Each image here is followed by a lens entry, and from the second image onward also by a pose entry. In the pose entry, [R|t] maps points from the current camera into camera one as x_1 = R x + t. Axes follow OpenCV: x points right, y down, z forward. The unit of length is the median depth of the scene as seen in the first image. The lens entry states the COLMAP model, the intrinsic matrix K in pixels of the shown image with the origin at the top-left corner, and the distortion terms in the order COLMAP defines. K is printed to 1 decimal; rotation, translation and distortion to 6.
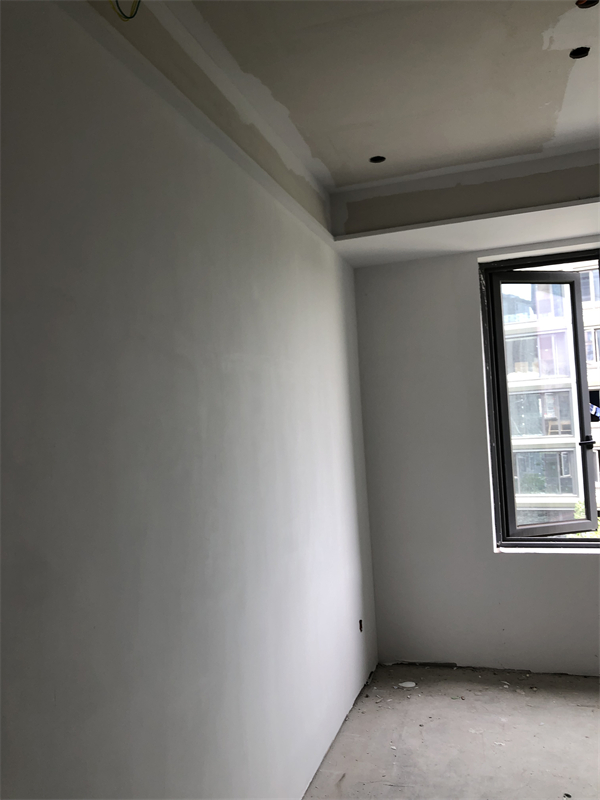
lens RADIAL K [[671.4, 0, 291.6], [0, 671.4, 399.4], [0, 0, 1]] dist [0.046579, -0.044232]
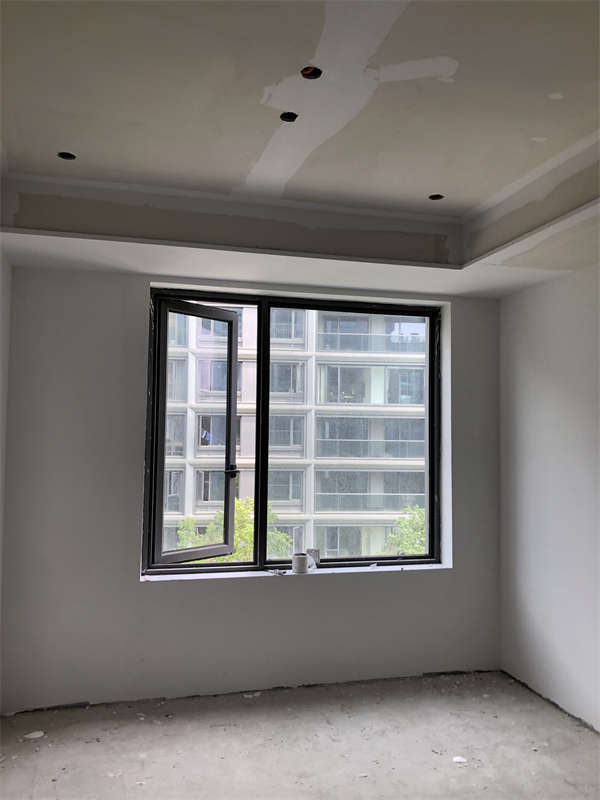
lens RADIAL K [[671.4, 0, 304.2], [0, 671.4, 404.7], [0, 0, 1]] dist [0.046579, -0.044232]
pose [[0.837136, 0.086787, 0.540067, -0.058499], [-0.077503, 0.996191, -0.039951, -0.009416], [-0.541477, -0.008412, 0.840674, 0.051536]]
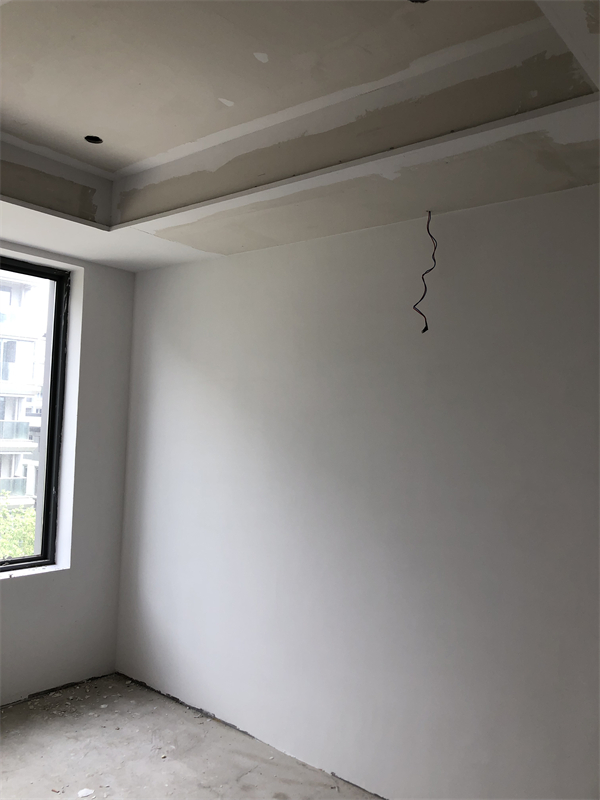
lens RADIAL K [[671.4, 0, 308.1], [0, 671.4, 395.4], [0, 0, 1]] dist [0.046579, -0.044232]
pose [[0.371941, 0.109486, 0.921777, -0.035720], [-0.093935, 0.992362, -0.079967, -0.008064], [-0.923491, -0.056844, 0.379384, 0.179049]]
